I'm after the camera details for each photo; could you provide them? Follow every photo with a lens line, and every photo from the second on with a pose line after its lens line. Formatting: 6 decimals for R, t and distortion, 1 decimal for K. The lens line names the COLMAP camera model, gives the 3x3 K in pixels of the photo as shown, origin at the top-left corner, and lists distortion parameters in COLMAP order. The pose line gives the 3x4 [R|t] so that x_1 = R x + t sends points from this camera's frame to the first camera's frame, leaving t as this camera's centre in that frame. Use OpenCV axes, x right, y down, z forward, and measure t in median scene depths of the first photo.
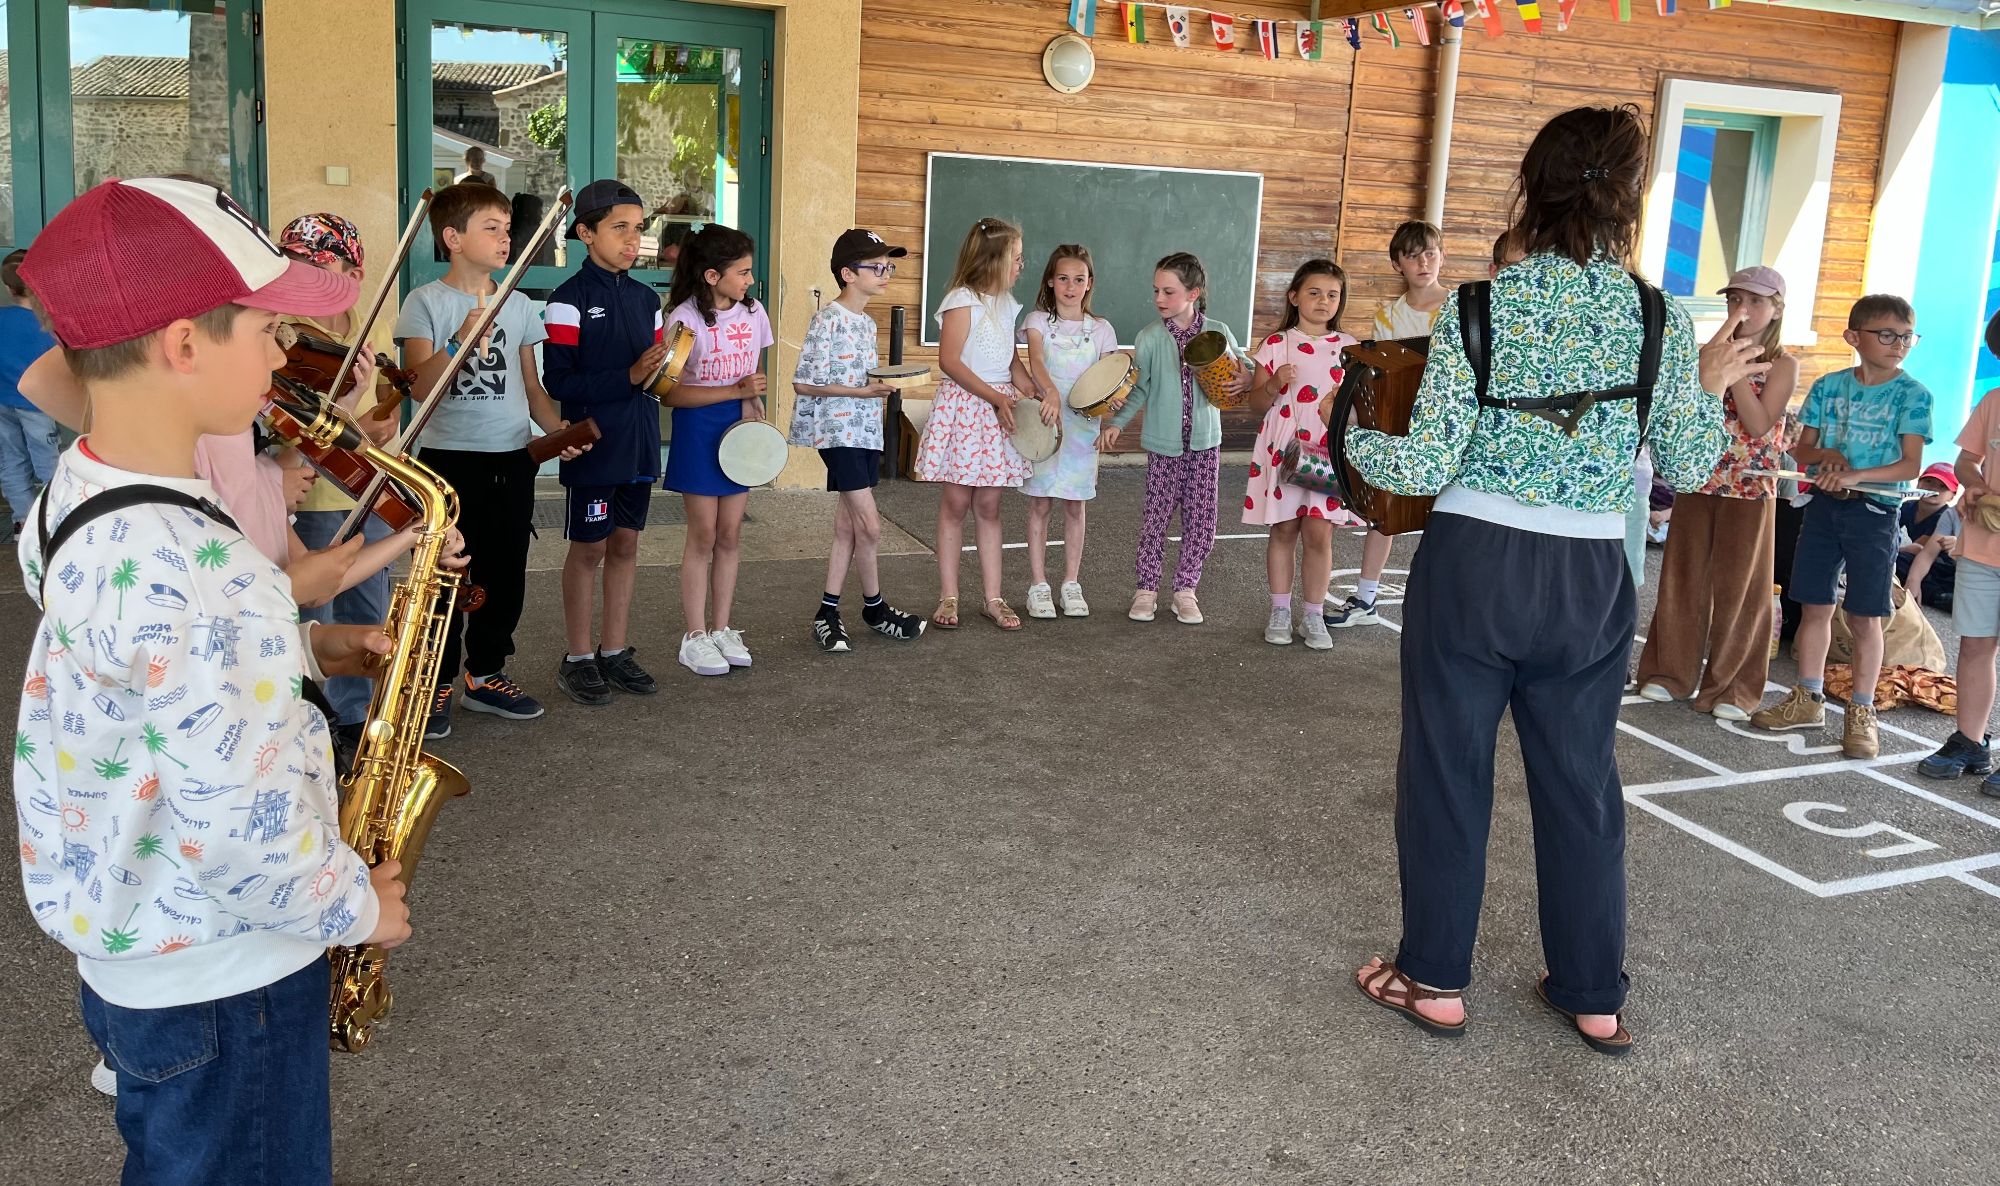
lens RADIAL K [[1461.2, 0, 1003.9], [0, 1461.2, 489.0], [0, 0, 1]] dist [0.024420, -0.054498]
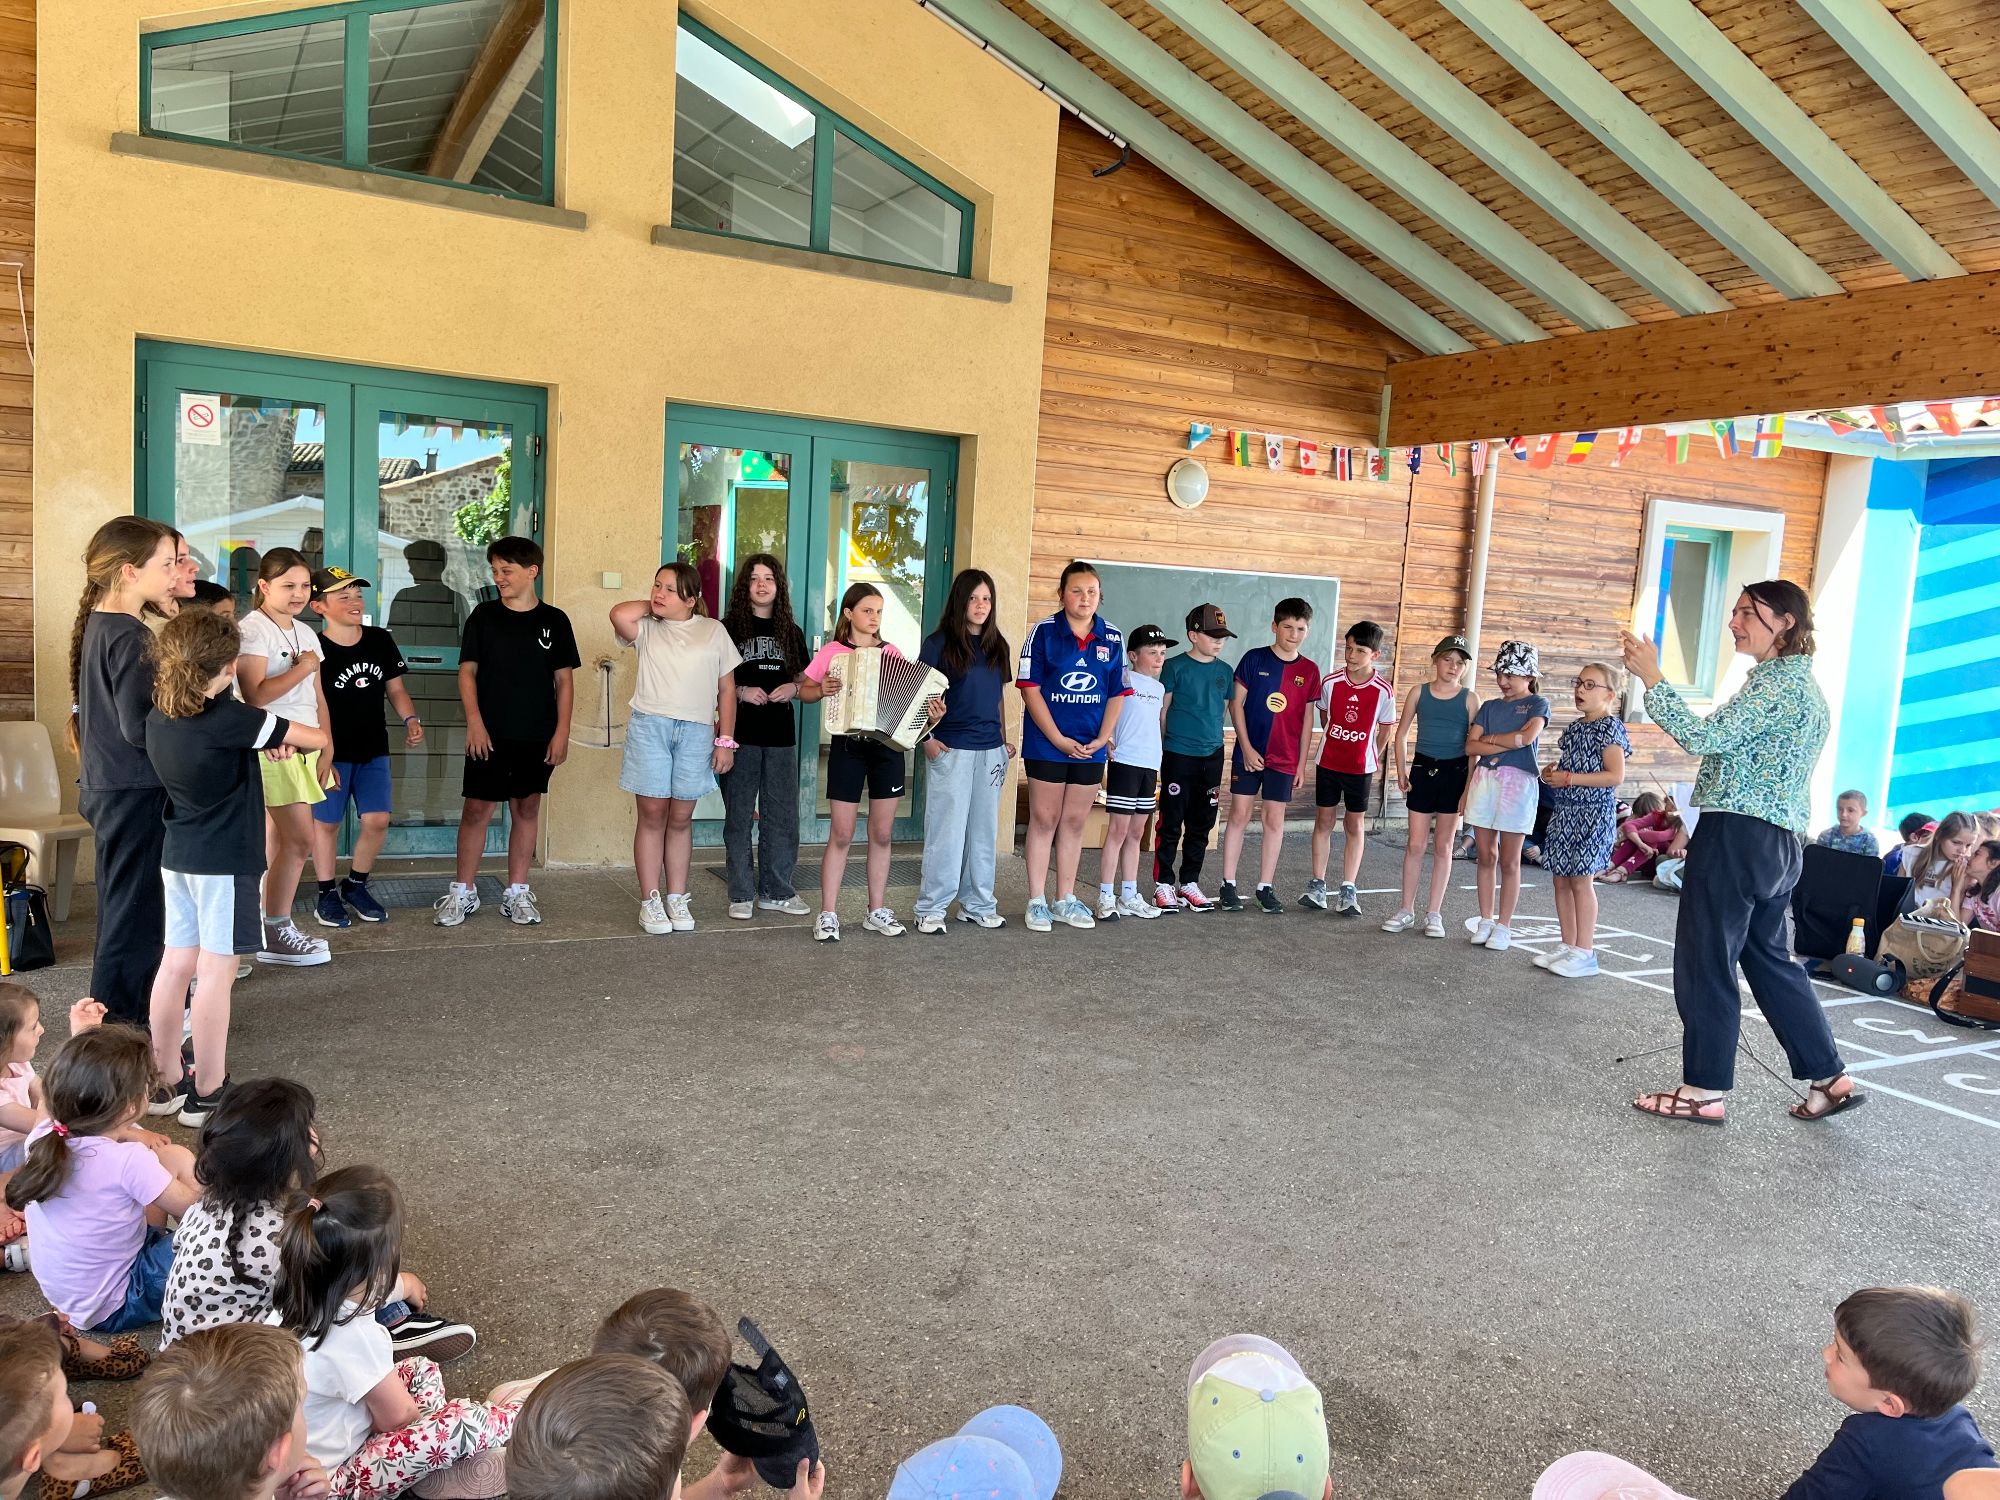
lens RADIAL K [[1482.7, 0, 1000.0], [0, 1482.7, 750.0], [0, 0, 1]] dist [0.003033, -0.072186]
pose [[0.994946, -0.007043, 0.100169, -0.205771], [0.016038, 0.995878, -0.089279, 0.016357], [-0.099127, 0.090434, 0.990957, -0.105677]]
